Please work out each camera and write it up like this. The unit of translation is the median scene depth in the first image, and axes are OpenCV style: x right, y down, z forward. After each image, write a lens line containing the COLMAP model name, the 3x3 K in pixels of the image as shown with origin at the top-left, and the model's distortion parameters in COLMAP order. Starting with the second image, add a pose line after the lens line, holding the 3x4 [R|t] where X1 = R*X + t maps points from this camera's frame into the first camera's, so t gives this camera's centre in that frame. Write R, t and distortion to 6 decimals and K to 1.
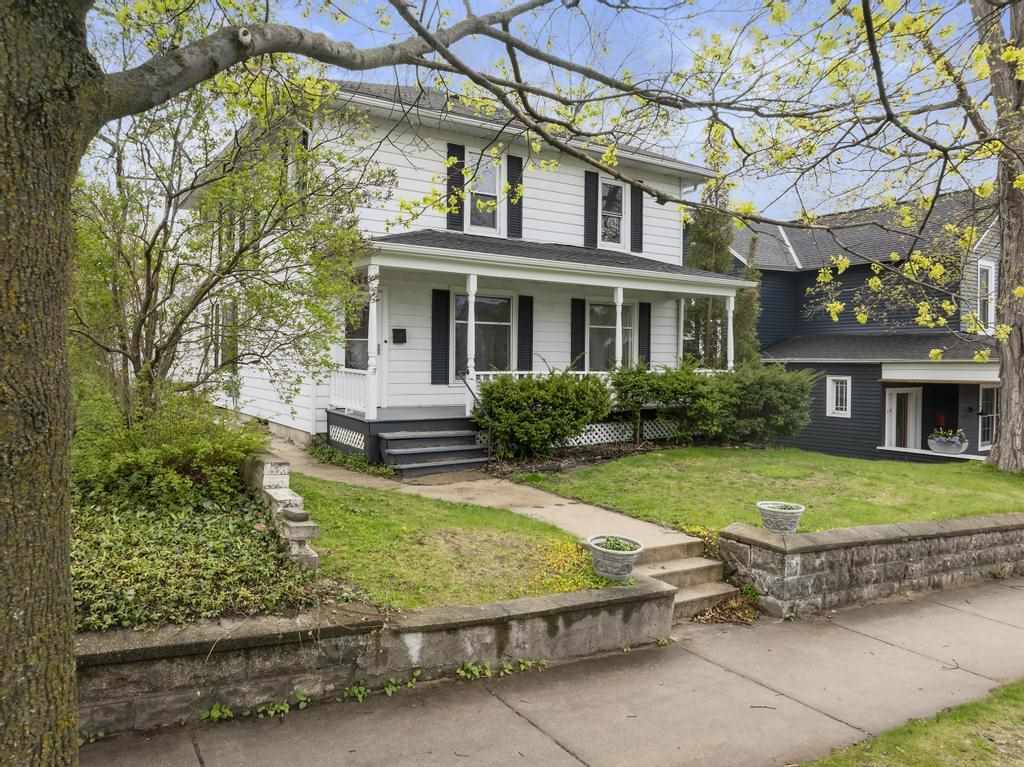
lens RADIAL K [[722.9, 0, 512.0], [0, 722.9, 383.5], [0, 0, 1]] dist [-0.054768, 0.021479]
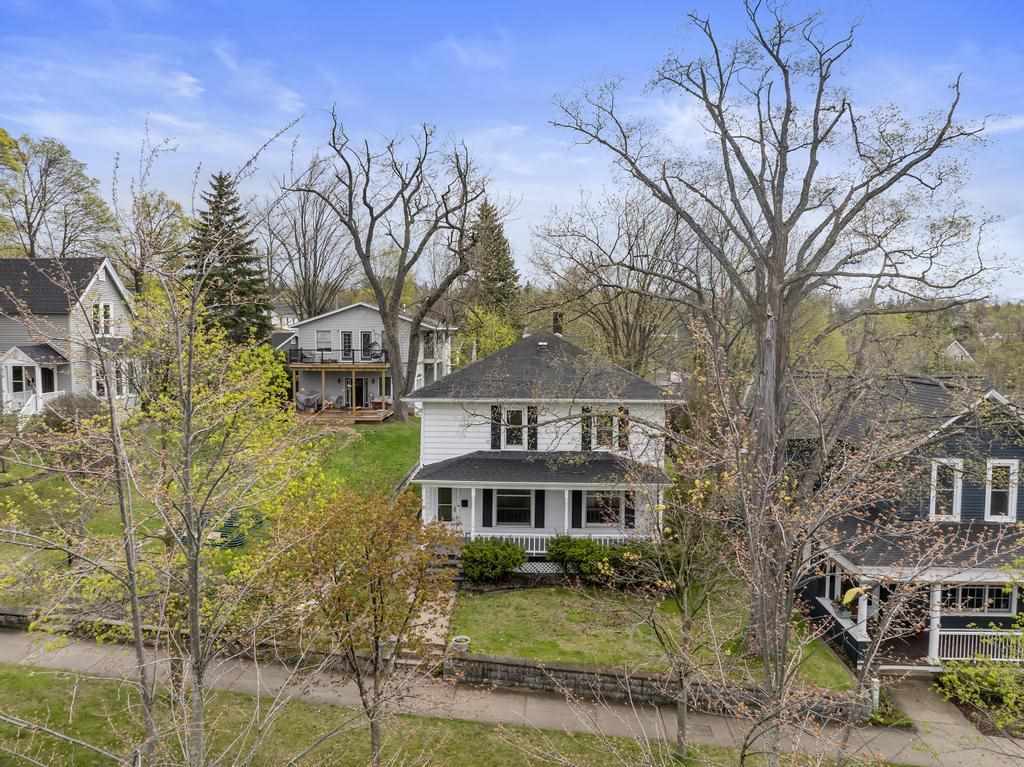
lens RADIAL K [[722.9, 0, 512.0], [0, 722.9, 383.5], [0, 0, 1]] dist [-0.054768, 0.021479]
pose [[0.806350, 0.036756, -0.590296, 1.410794], [-0.014384, 0.998991, 0.042555, -0.609339], [0.591264, -0.025823, 0.806064, -0.681599]]
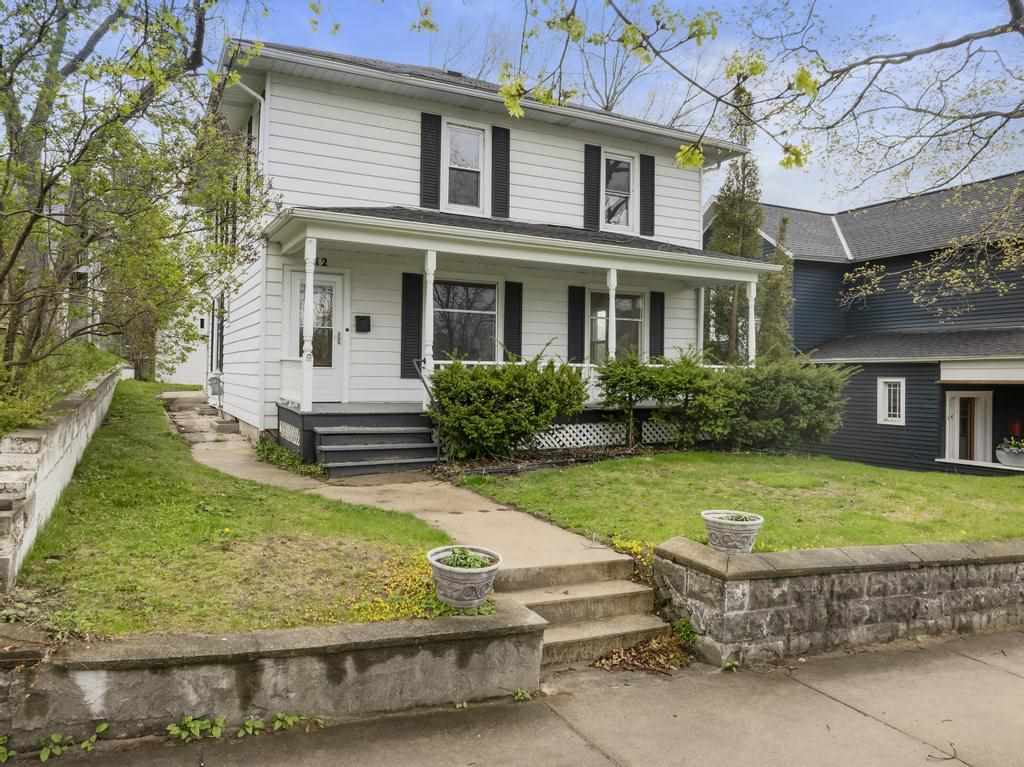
lens RADIAL K [[722.9, 0, 512.0], [0, 722.9, 383.5], [0, 0, 1]] dist [-0.054768, 0.021479]
pose [[0.994671, 0.004516, -0.103000, 0.152801], [-0.006814, 0.999735, -0.021971, 0.034127], [0.102874, 0.022555, 0.994439, 0.152419]]
